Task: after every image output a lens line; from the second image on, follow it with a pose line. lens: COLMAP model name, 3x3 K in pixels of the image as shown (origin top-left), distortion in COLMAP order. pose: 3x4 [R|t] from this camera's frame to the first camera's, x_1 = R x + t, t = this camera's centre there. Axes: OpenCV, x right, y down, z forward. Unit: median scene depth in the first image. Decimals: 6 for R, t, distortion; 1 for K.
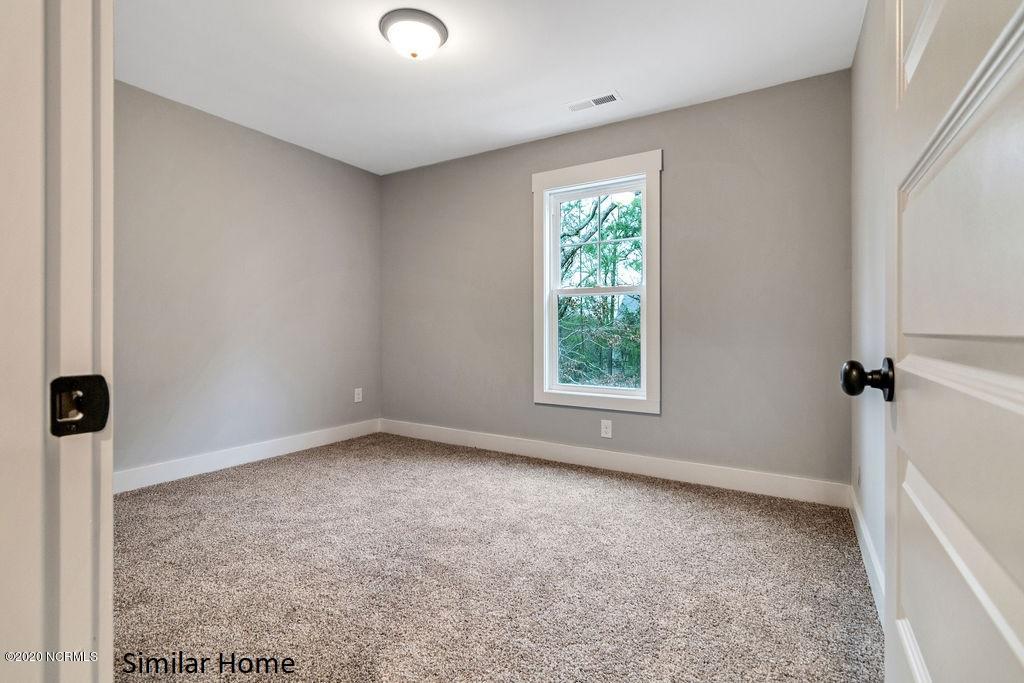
lens RADIAL K [[461.2, 0, 511.7], [0, 461.2, 329.0], [0, 0, 1]] dist [-0.002364, -0.000372]
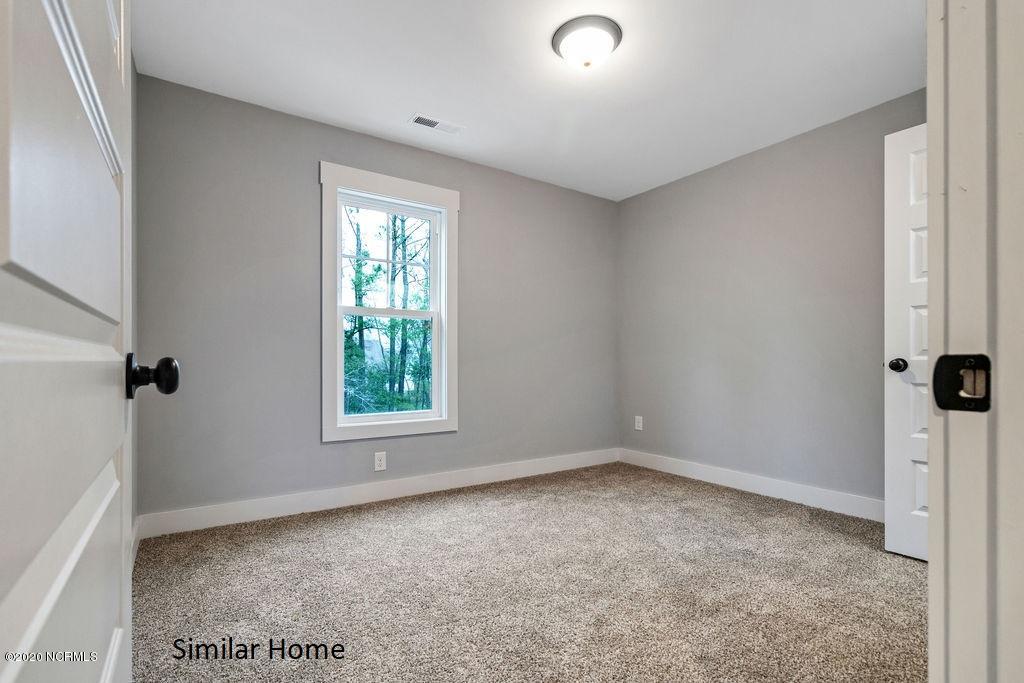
lens RADIAL K [[480.1, 0, 512.0], [0, 480.1, 357.1], [0, 0, 1]] dist [-0.000505, -0.000095]
pose [[0.409308, 0.001014, 0.912395, -0.649964], [-0.002789, 0.999996, 0.000140, 0.004156], [-0.912392, -0.002602, 0.409310, 0.402404]]
